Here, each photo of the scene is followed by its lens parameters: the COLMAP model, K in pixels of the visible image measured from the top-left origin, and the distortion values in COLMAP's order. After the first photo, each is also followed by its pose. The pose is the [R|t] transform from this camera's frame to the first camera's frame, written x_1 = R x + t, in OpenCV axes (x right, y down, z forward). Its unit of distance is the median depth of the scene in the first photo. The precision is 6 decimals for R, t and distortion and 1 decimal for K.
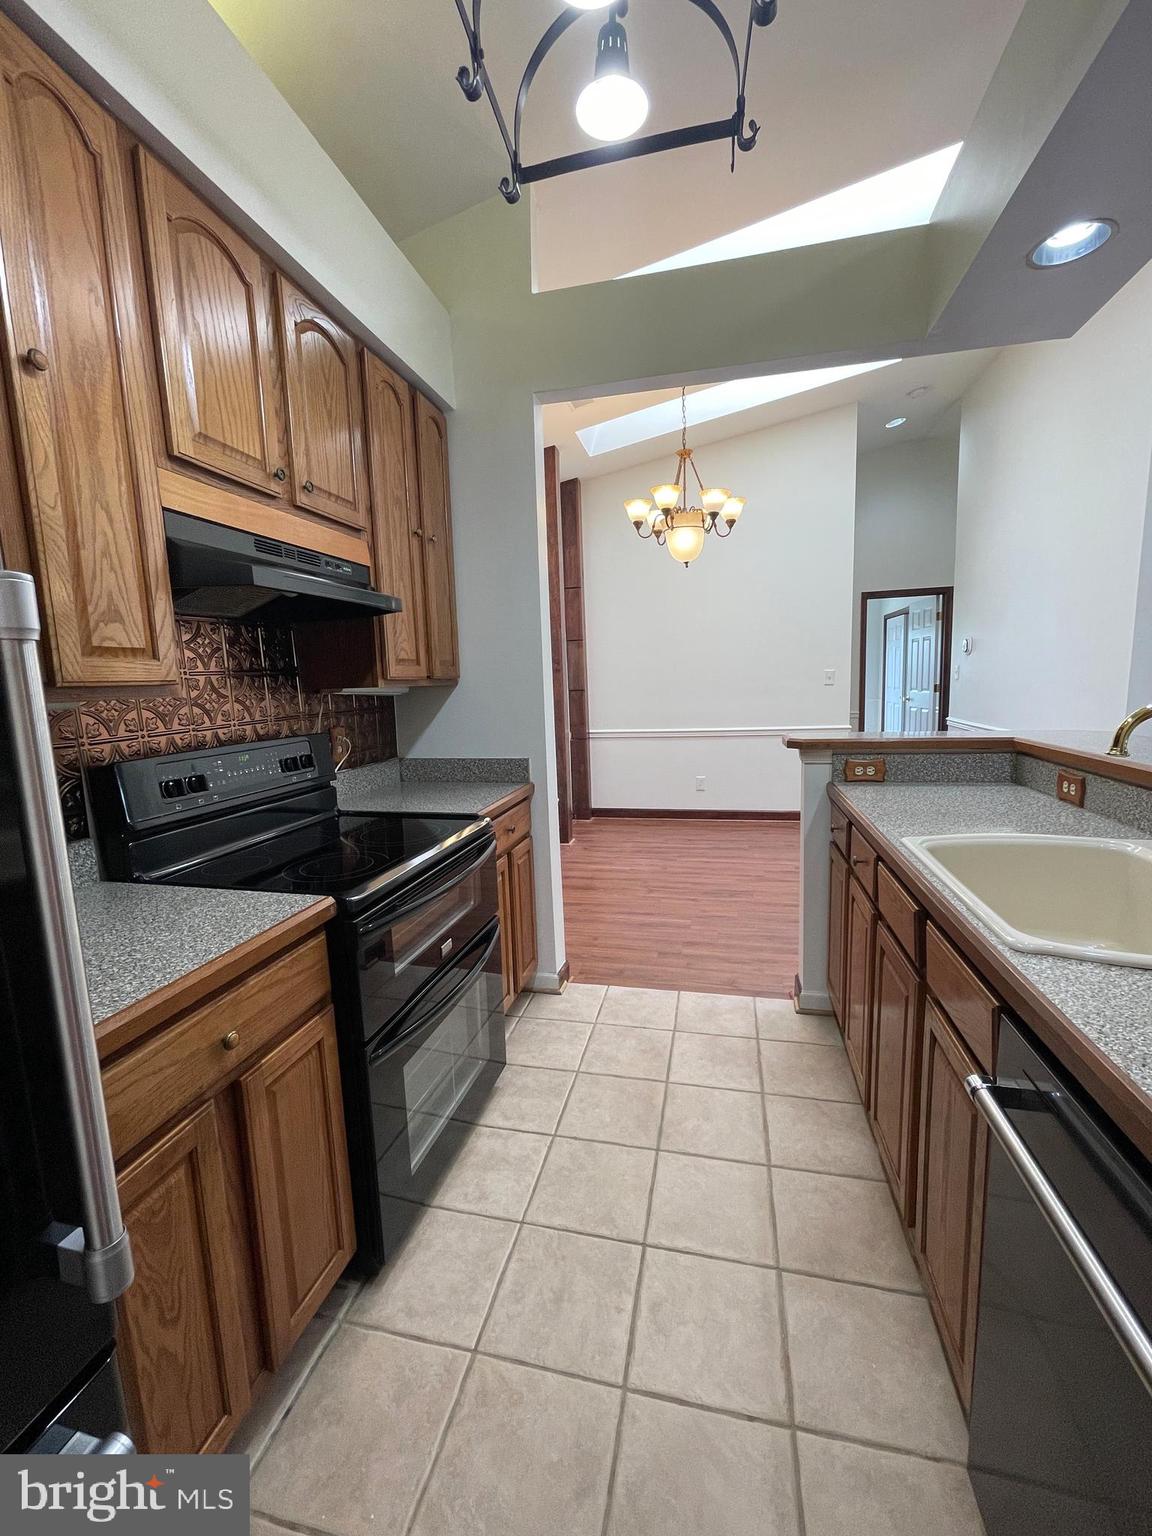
lens RADIAL K [[611.6, 0, 576.0], [0, 611.6, 772.4], [0, 0, 1]] dist [0.001605, -0.000766]
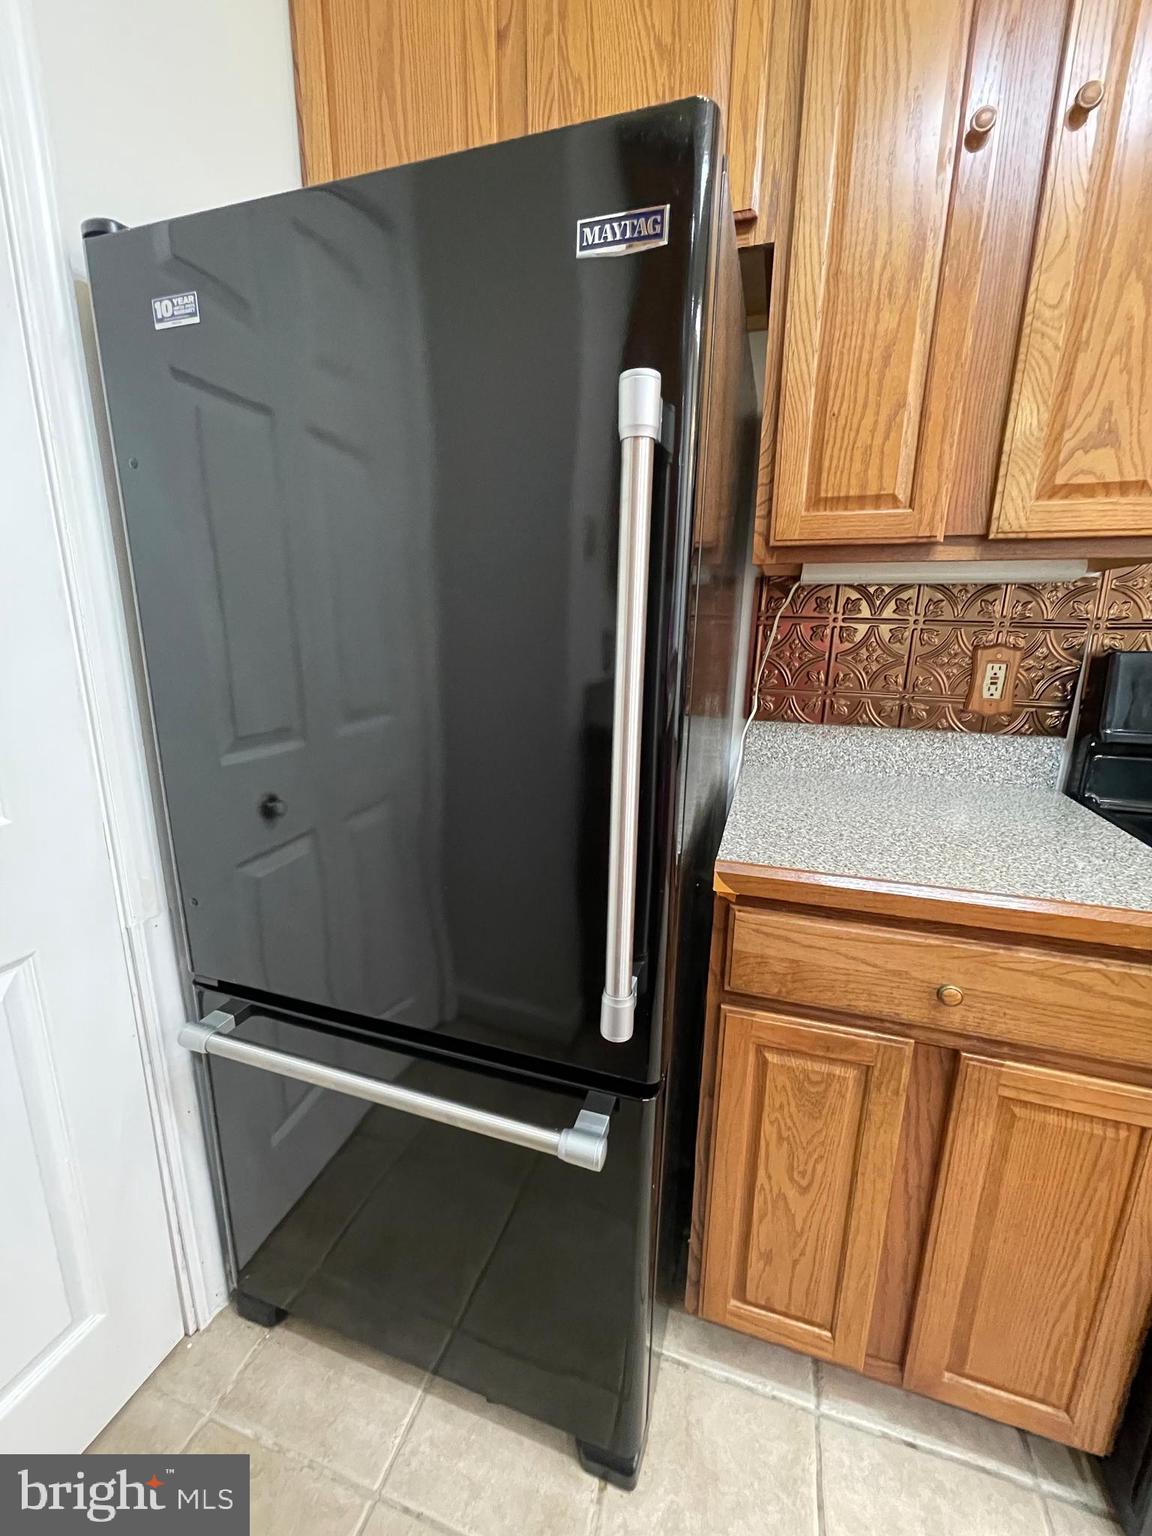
lens RADIAL K [[611.6, 0, 576.0], [0, 611.6, 772.4], [0, 0, 1]] dist [0.001605, -0.000766]
pose [[-0.076401, 0.263597, -0.961603, 0.128558], [-0.153335, 0.949843, 0.272556, 0.029565], [0.985216, 0.168271, -0.032150, 0.462596]]
